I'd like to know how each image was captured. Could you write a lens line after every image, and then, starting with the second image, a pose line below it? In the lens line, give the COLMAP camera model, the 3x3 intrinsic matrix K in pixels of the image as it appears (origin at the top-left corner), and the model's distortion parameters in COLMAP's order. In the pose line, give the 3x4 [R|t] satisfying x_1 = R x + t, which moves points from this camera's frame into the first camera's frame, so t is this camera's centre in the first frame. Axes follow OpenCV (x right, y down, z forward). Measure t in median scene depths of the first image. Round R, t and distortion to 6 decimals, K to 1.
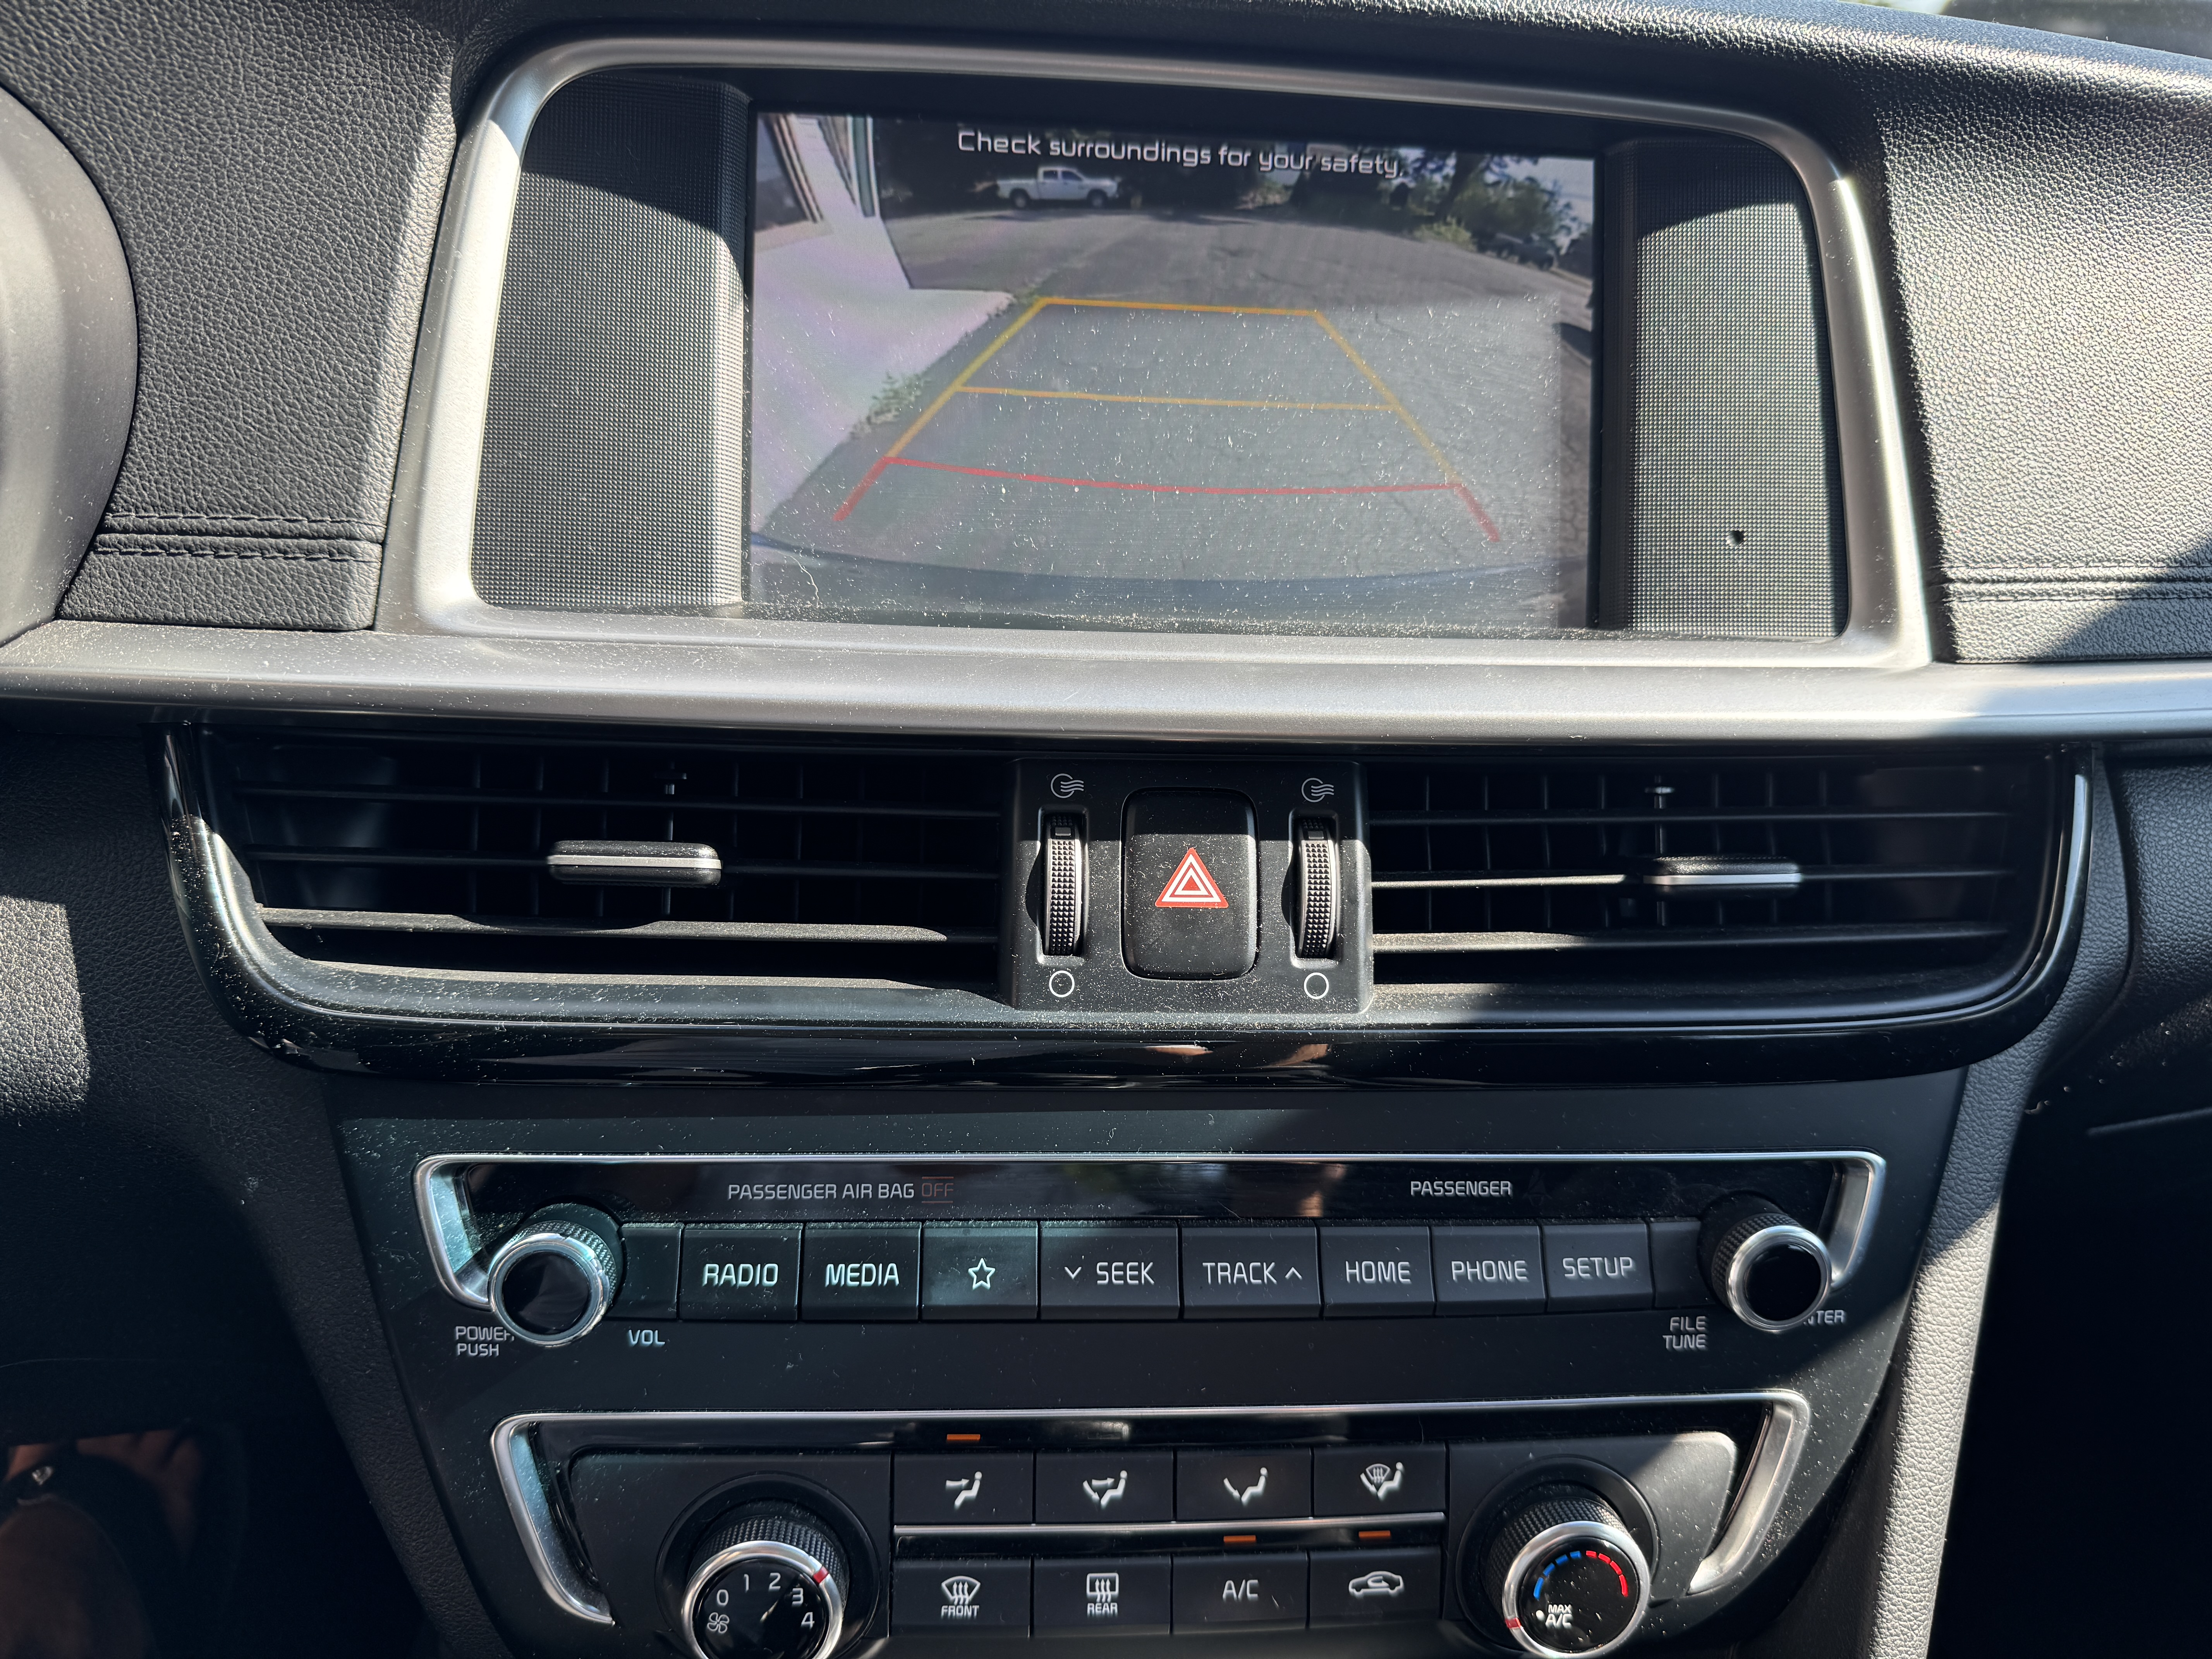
lens RADIAL K [[1597.3, 0, 1071.6], [0, 1597.3, 834.7], [0, 0, 1]] dist [0.075608, -0.114647]
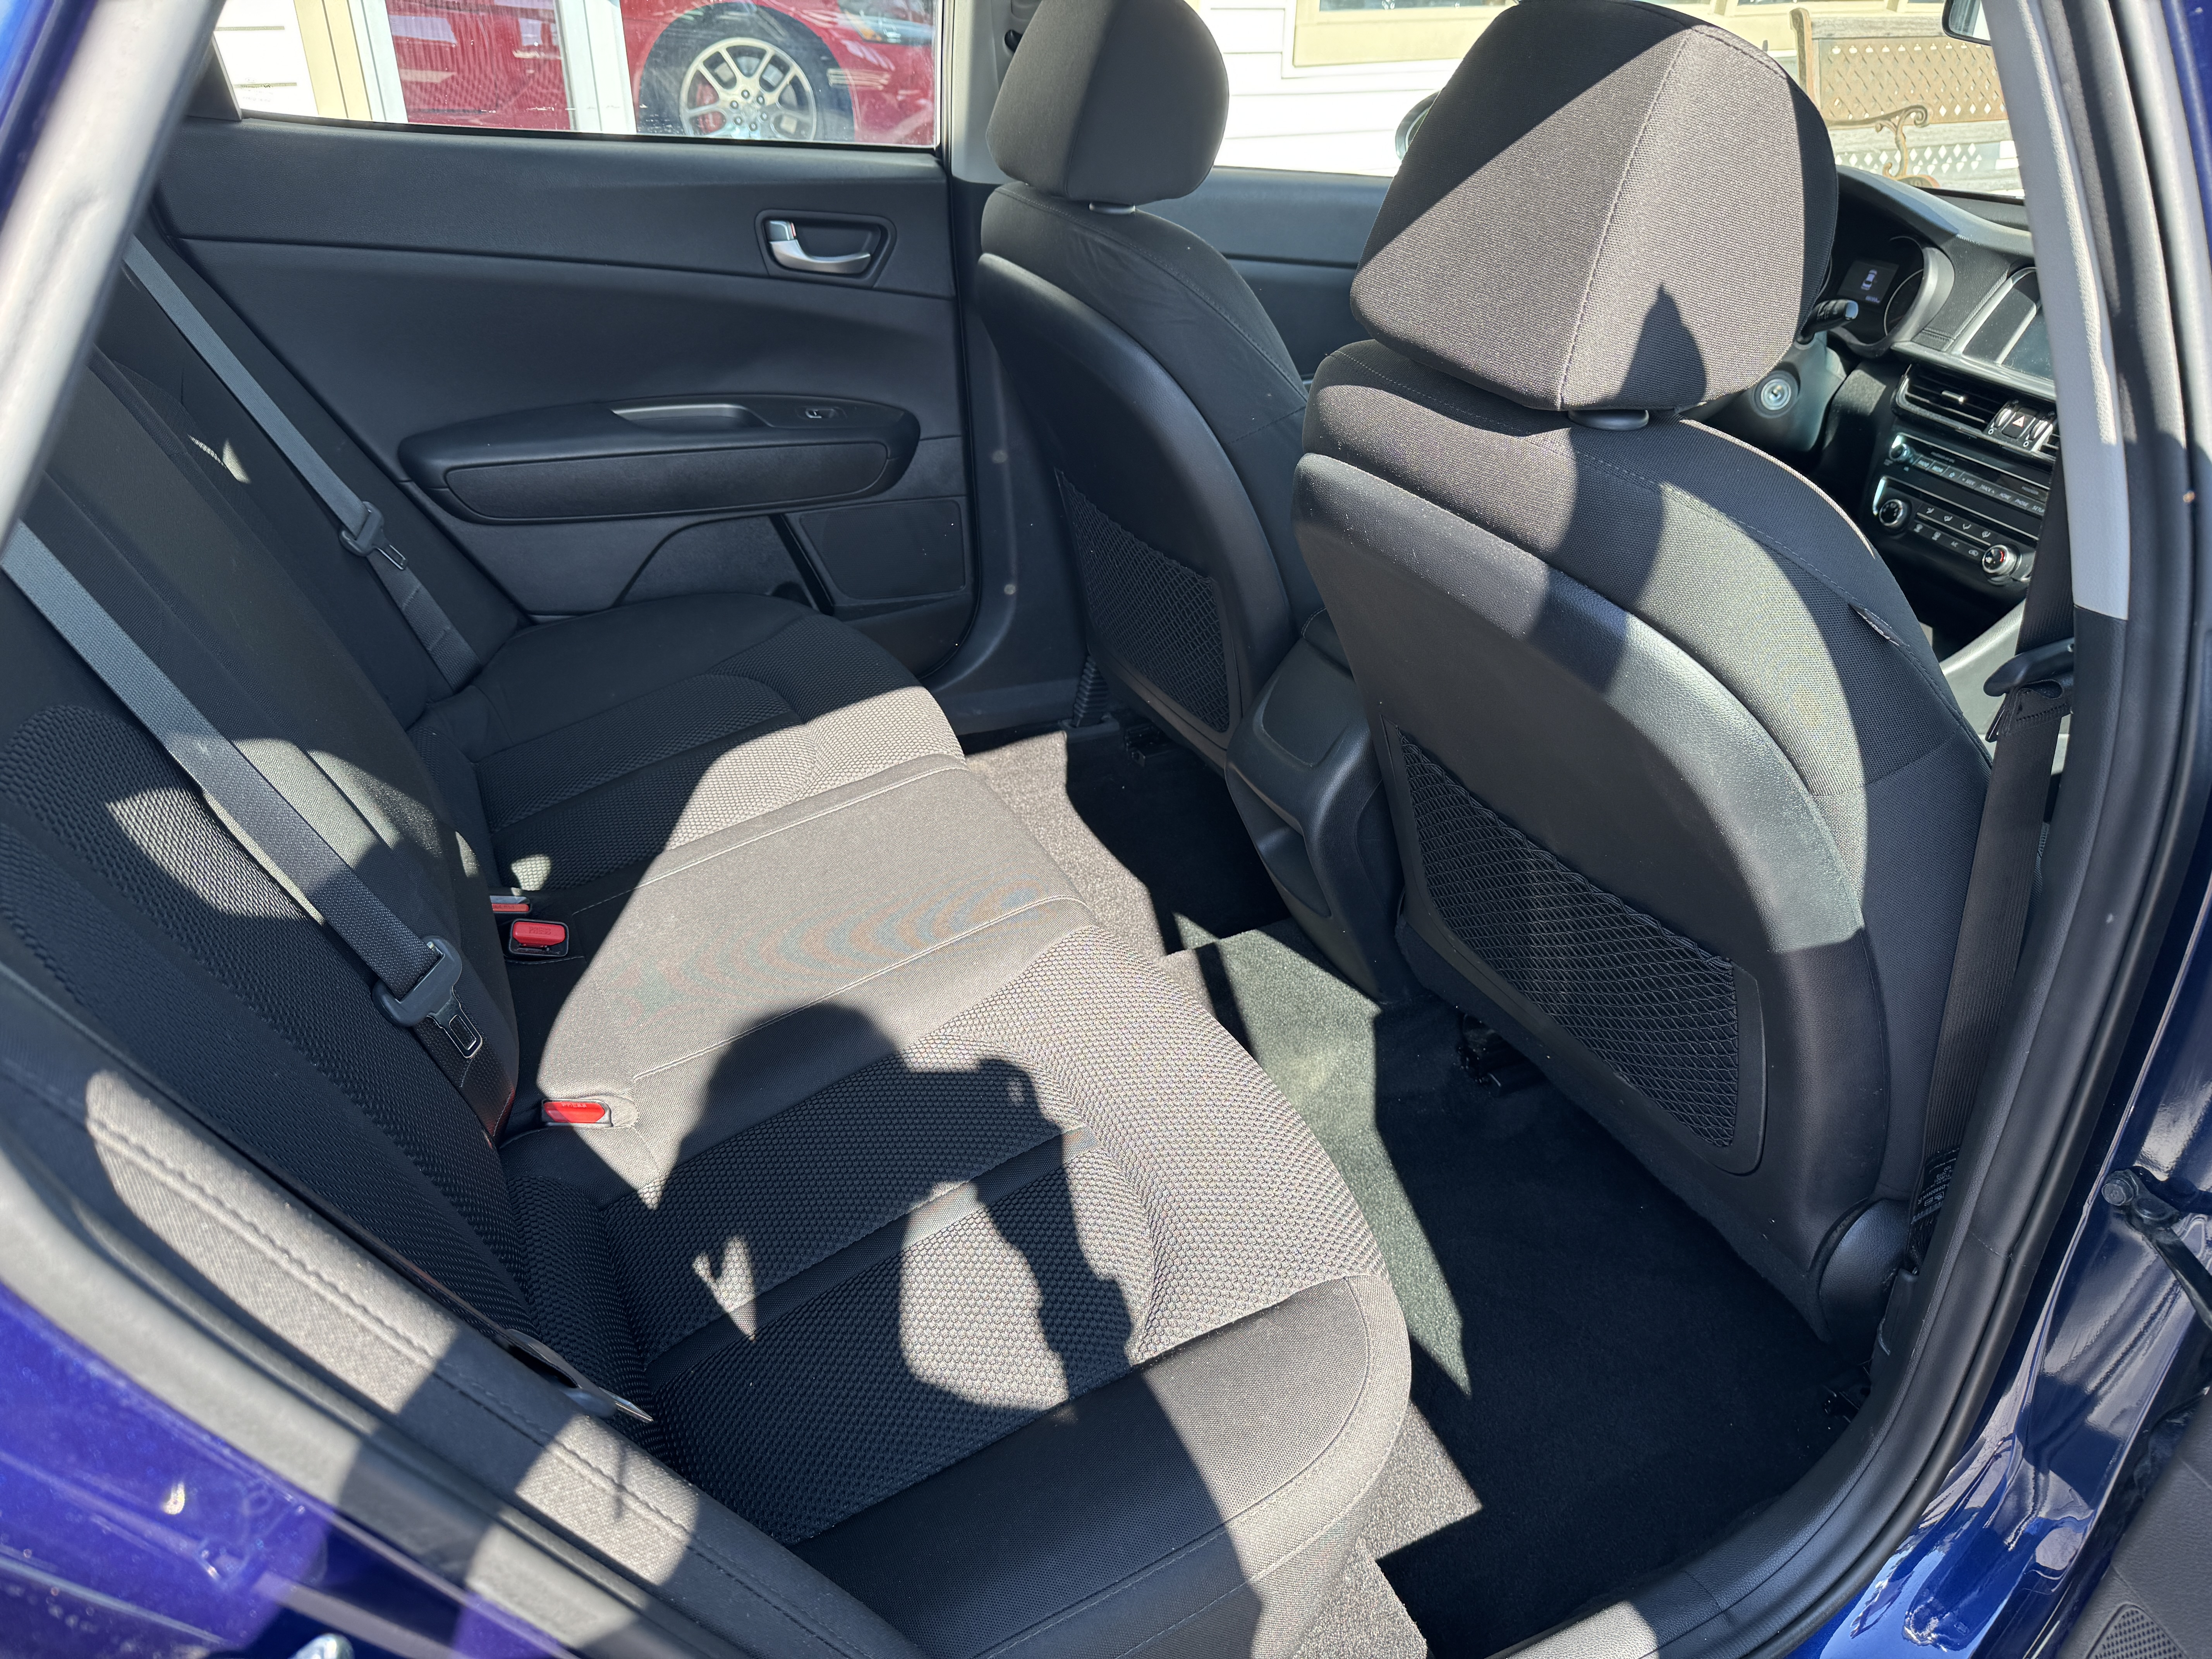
lens RADIAL K [[1685.9, 0, 1106.2], [0, 1685.9, 756.1], [0, 0, 1]] dist [0.086198, 0.000936]
pose [[0.254024, 0.392508, -0.883974, 5.049248], [-0.444133, 0.859234, 0.253894, 0.912341], [0.859196, 0.328107, 0.392592, -3.728009]]
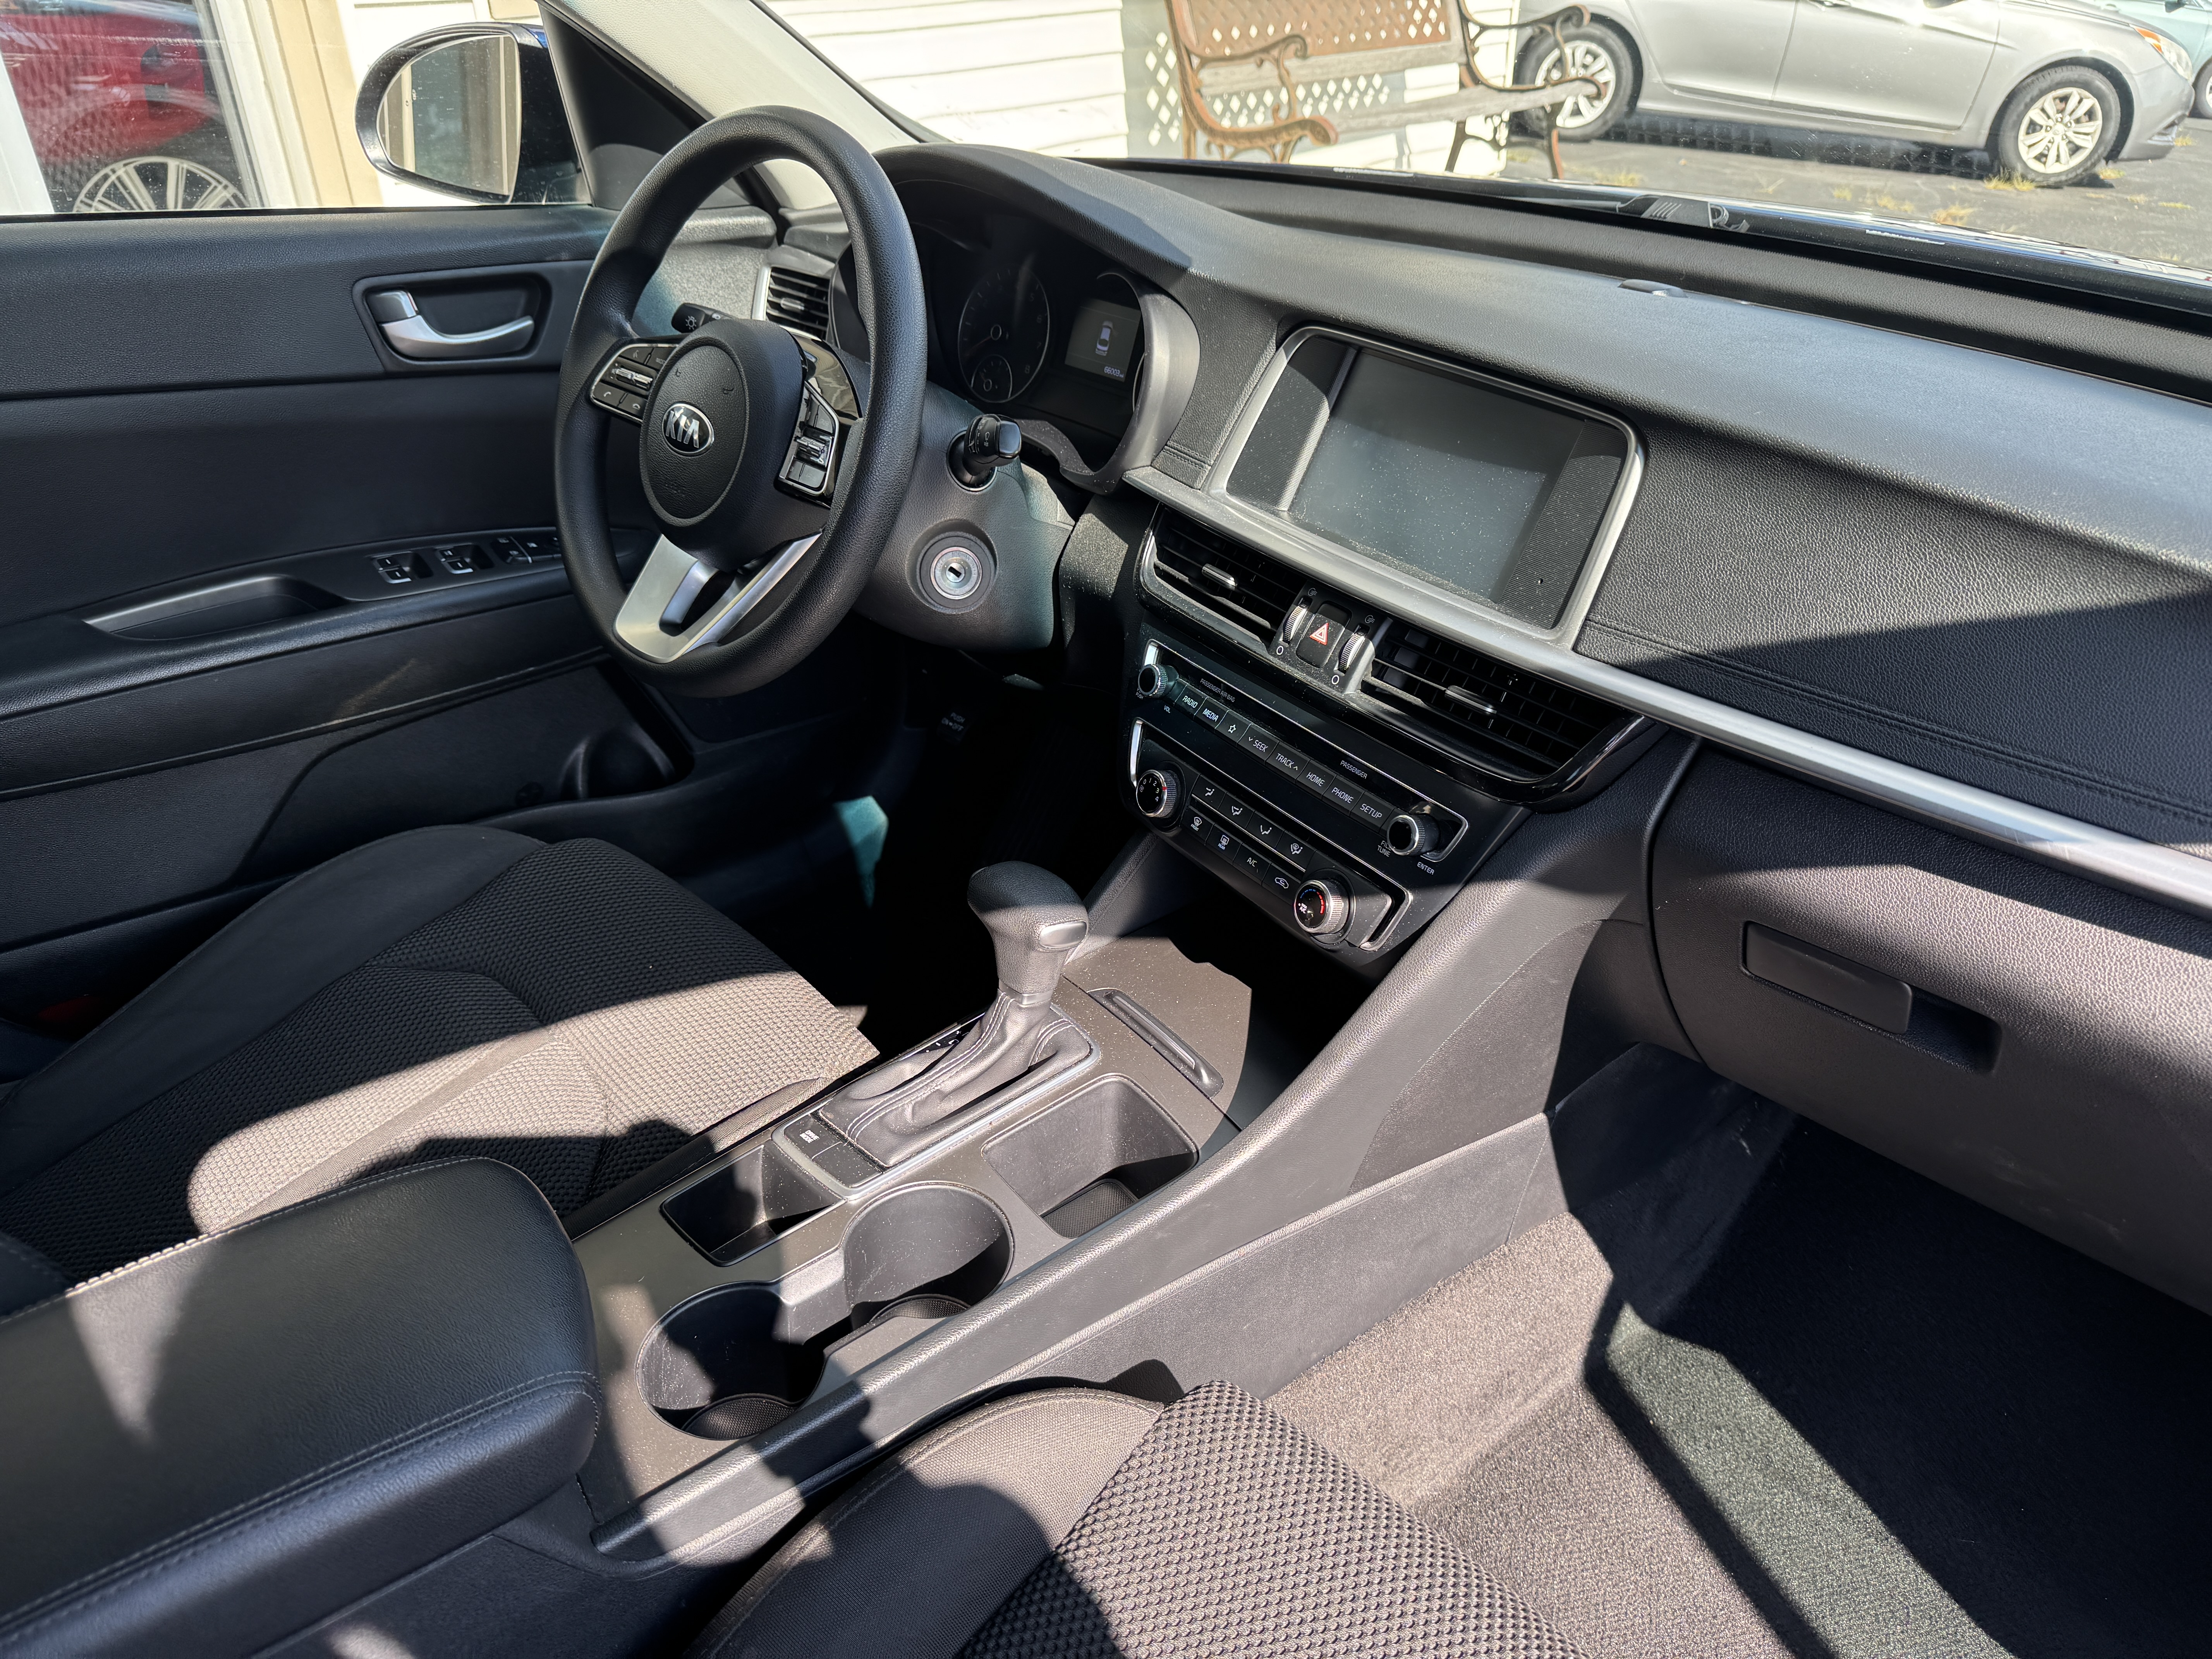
lens RADIAL K [[1597.3, 0, 1071.6], [0, 1597.3, 834.7], [0, 0, 1]] dist [0.075608, -0.114647]
pose [[0.485226, 0.399207, -0.777939, 2.300081], [-0.350783, 0.903835, 0.245018, -0.197472], [0.800941, 0.153999, 0.578599, -1.037618]]
